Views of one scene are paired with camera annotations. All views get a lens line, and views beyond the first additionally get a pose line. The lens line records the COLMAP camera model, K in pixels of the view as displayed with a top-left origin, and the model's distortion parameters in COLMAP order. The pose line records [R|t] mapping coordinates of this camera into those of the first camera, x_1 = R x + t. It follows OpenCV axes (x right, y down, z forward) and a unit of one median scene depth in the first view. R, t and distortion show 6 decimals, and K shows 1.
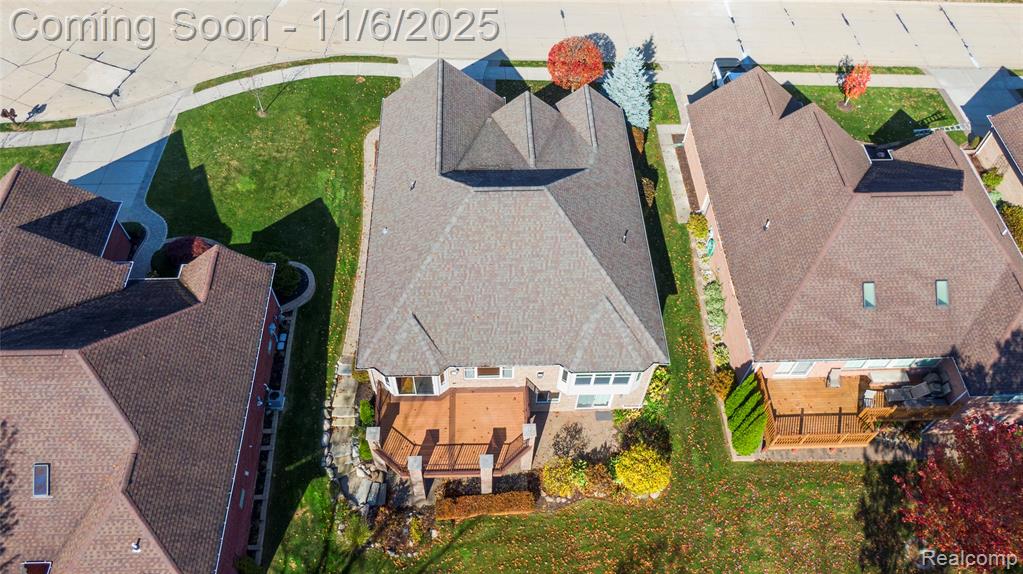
lens RADIAL K [[732.6, 0, 512.9], [0, 732.6, 282.0], [0, 0, 1]] dist [0.035772, -0.054630]
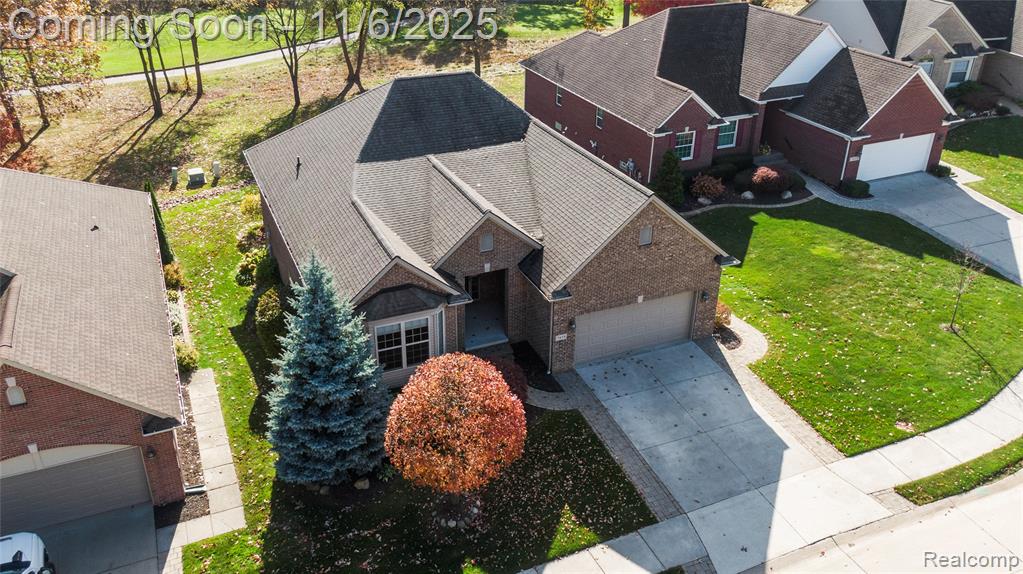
lens RADIAL K [[835.4, 0, 505.7], [0, 835.4, 279.7], [0, 0, 1]] dist [0.013603, -0.005794]
pose [[-0.931387, 0.150341, -0.331536, 0.256228], [-0.305320, 0.173340, 0.936340, -0.953399], [0.198239, 0.973319, -0.115545, 1.237843]]
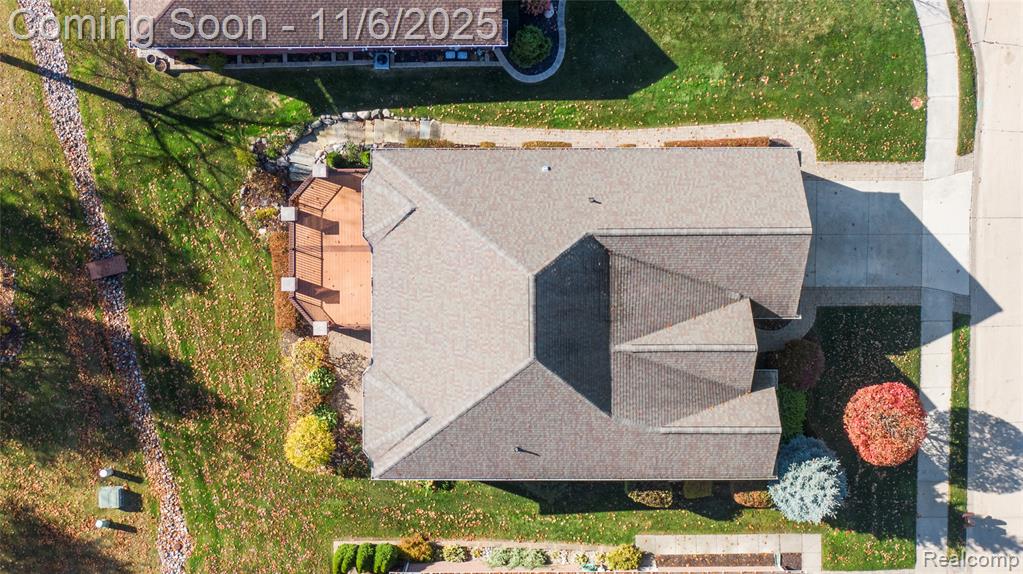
lens RADIAL K [[1328.9, 0, 475.6], [0, 1328.9, 309.7], [0, 0, 1]] dist [-0.021463, 0.000000]
pose [[-0.033242, 0.999365, 0.012817, -0.028432], [-0.798107, -0.034262, 0.601541, -0.919334], [0.601598, 0.009767, 0.798739, -0.265181]]
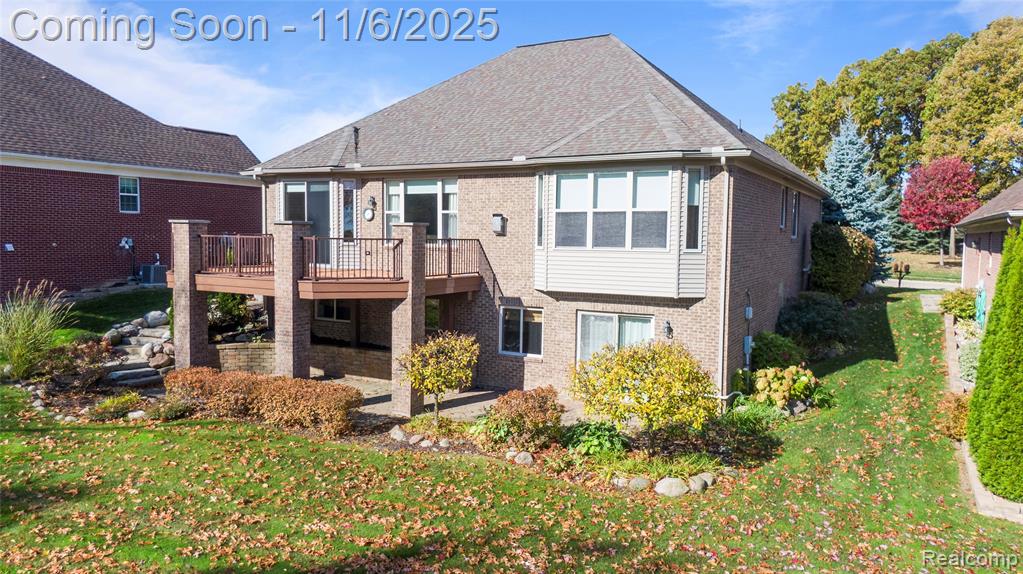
lens RADIAL K [[732.6, 0, 508.8], [0, 732.6, 285.5], [0, 0, 1]] dist [0.035772, -0.054630]
pose [[0.860358, 0.022083, -0.509211, 0.281709], [-0.406643, 0.632064, -0.659649, 0.452610], [0.307287, 0.774601, 0.552782, 0.701158]]
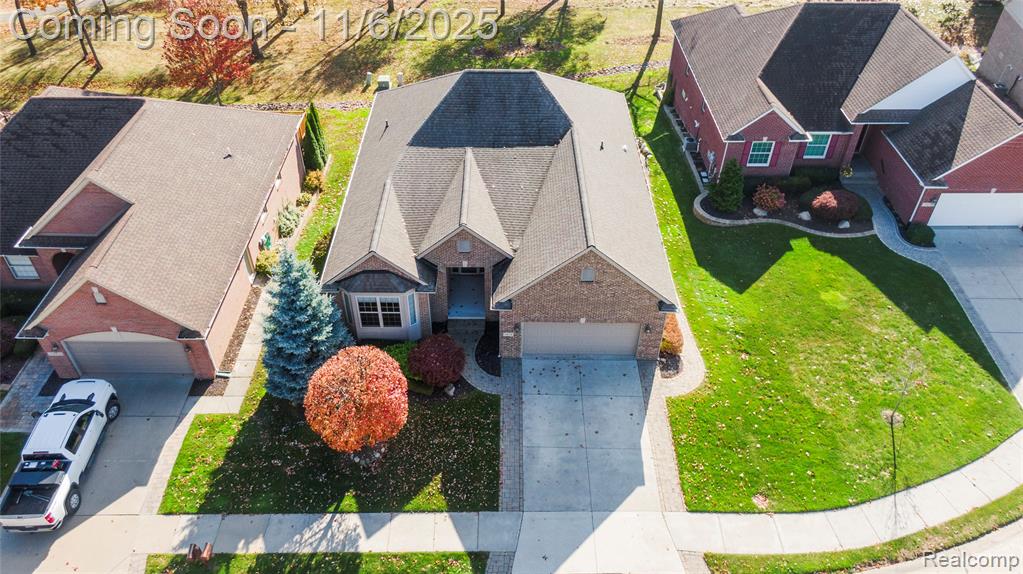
lens RADIAL K [[732.6, 0, 504.8], [0, 732.6, 278.8], [0, 0, 1]] dist [0.035772, -0.054630]
pose [[-0.998974, -0.042081, 0.016765, -0.036698], [0.019819, -0.073242, 0.997117, -1.054559], [-0.040732, 0.996426, 0.074001, 1.092190]]
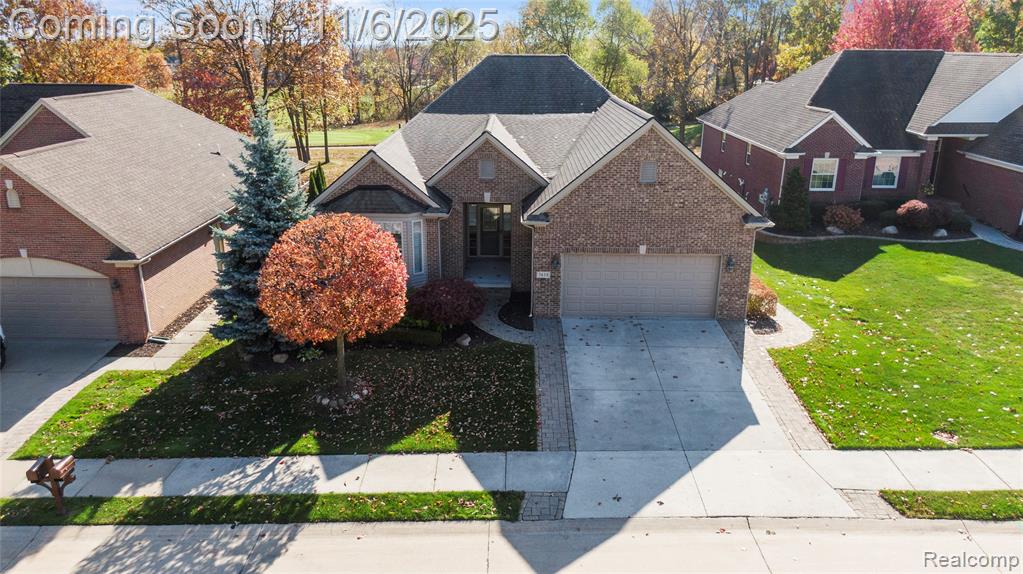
lens RADIAL K [[732.6, 0, 505.9], [0, 732.6, 283.7], [0, 0, 1]] dist [0.035772, -0.054630]
pose [[-0.998451, -0.035103, 0.043171, -0.024915], [0.030232, 0.309122, 0.950542, -0.831924], [-0.046712, 0.950374, -0.307581, 1.405207]]
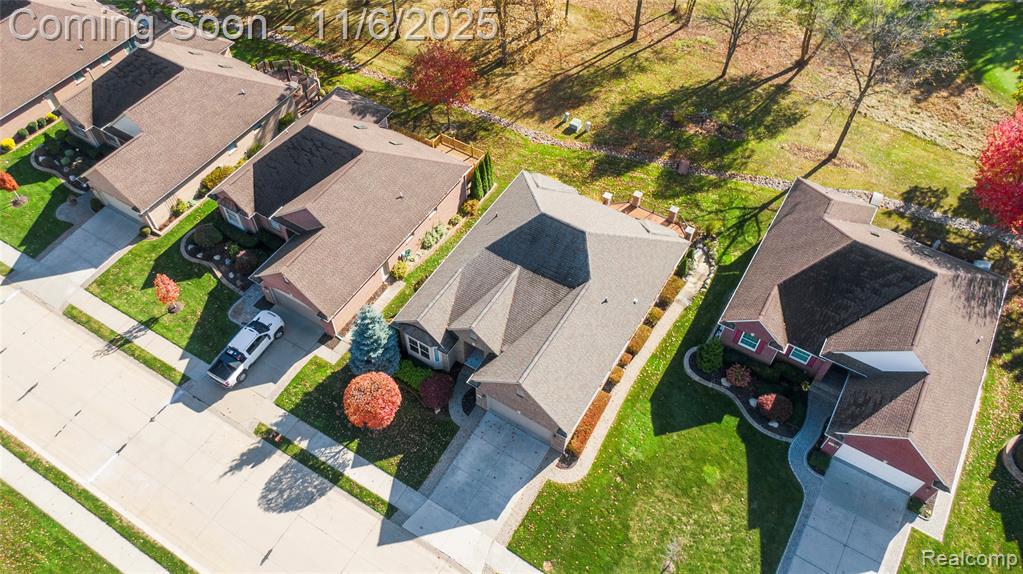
lens RADIAL K [[761.4, 0, 504.1], [0, 761.4, 285.1], [0, 0, 1]] dist [0.034138, -0.038455]
pose [[-0.828314, -0.455530, 0.326171, -0.410385], [0.442645, -0.175201, 0.879415, -1.378925], [-0.343454, 0.872810, 0.346760, 0.565881]]
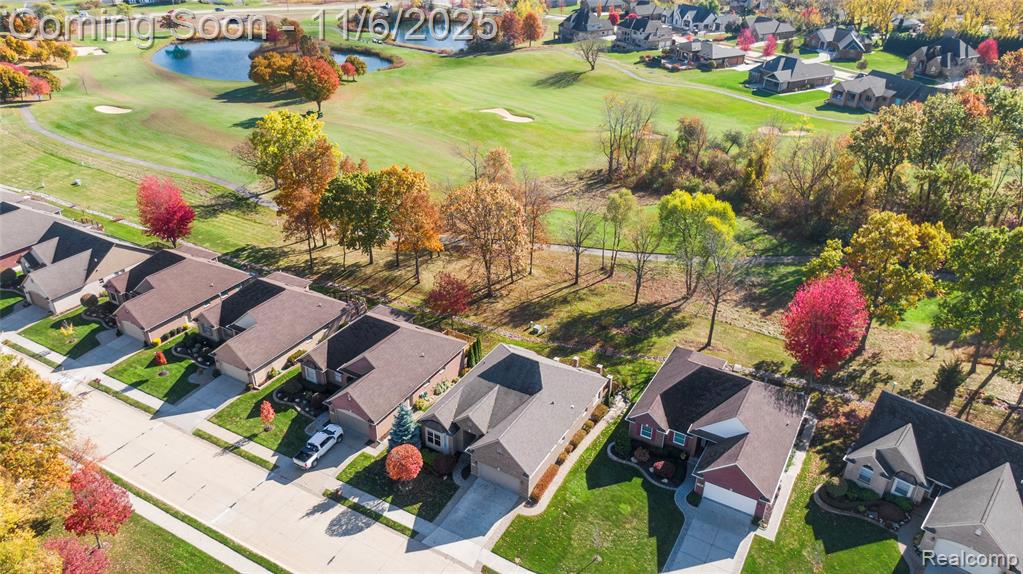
lens RADIAL K [[732.6, 0, 503.1], [0, 732.6, 285.3], [0, 0, 1]] dist [0.035772, -0.054630]
pose [[-0.837386, -0.283057, 0.467615, -0.881043], [0.429740, 0.187760, 0.883216, -2.055647], [-0.337800, 0.940545, -0.035586, 0.802381]]
